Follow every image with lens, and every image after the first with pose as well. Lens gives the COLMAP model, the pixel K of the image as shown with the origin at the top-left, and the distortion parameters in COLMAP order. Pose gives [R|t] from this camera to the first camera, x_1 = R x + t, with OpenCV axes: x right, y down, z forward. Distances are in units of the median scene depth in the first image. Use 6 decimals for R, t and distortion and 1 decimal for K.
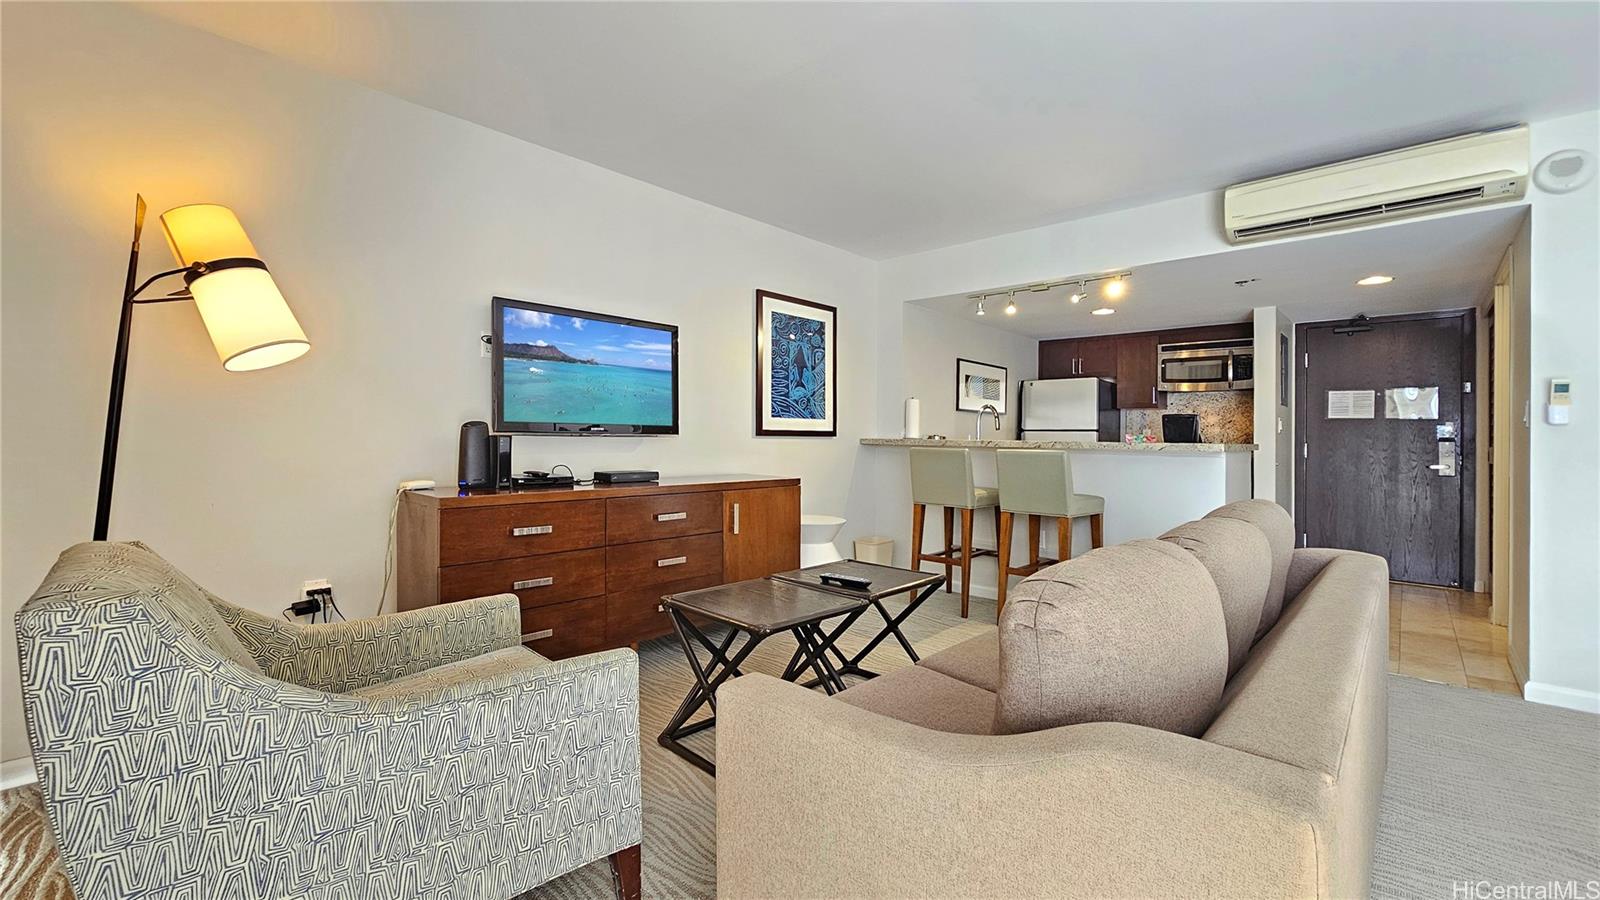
lens RADIAL K [[647.5, 0, 800.0], [0, 647.5, 450.0], [0, 0, 1]] dist [0.000083, -0.000030]
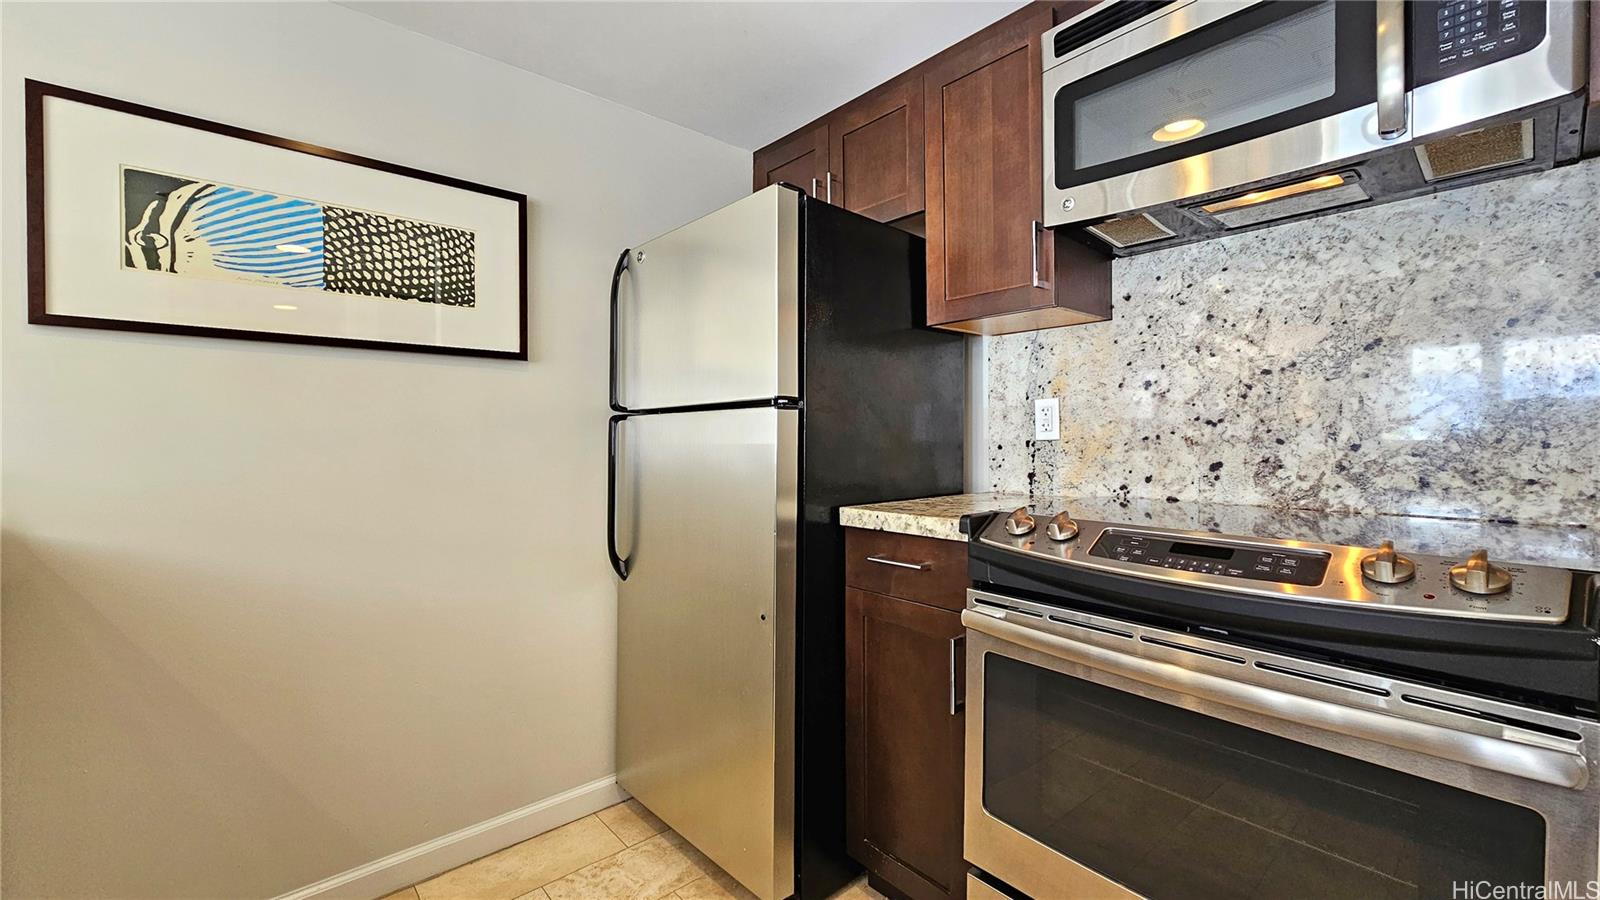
lens RADIAL K [[631.6, 0, 800.0], [0, 631.6, 450.0], [0, 0, 1]] dist [-0.050469, -0.000090]
pose [[0.995955, -0.011816, -0.089073, 0.484678], [0.011923, 0.999929, 0.000669, -0.012107], [0.089058, -0.001728, 0.996025, 0.771829]]
